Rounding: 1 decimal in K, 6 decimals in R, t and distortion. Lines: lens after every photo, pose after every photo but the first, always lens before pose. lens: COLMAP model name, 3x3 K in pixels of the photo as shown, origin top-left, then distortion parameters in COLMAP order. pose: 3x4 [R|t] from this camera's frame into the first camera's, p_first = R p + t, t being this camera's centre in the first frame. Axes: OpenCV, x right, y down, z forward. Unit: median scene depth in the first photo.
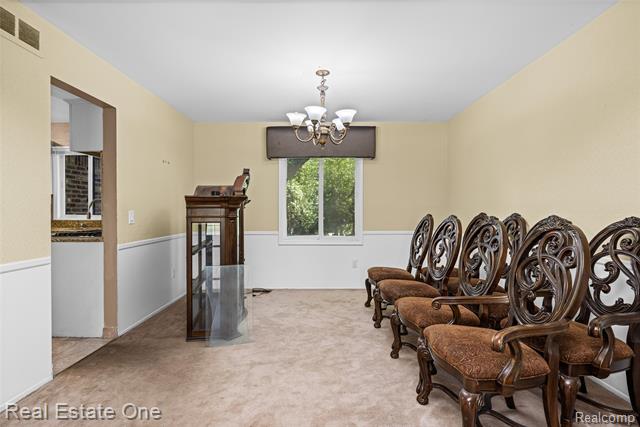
lens RADIAL K [[346.9, 0, 320.2], [0, 346.9, 213.5], [0, 0, 1]] dist [0.003532, -0.000177]
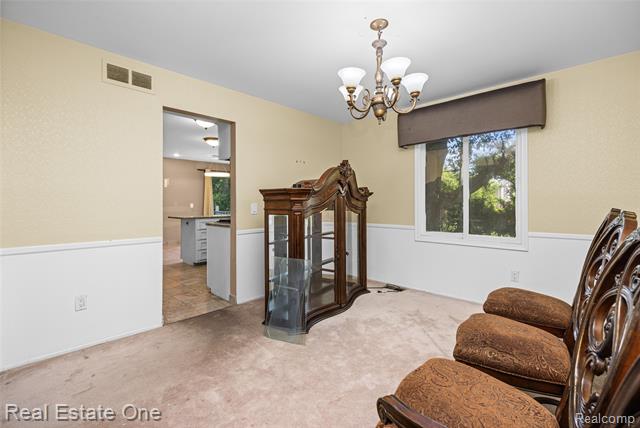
lens RADIAL K [[290.4, 0, 325.2], [0, 290.4, 205.8], [0, 0, 1]] dist [-0.016011, -0.000131]
pose [[0.731833, 0.007474, -0.681444, 0.357963], [-0.003657, 0.999969, 0.007039, -0.008281], [0.681475, -0.002659, 0.731837, 0.454740]]
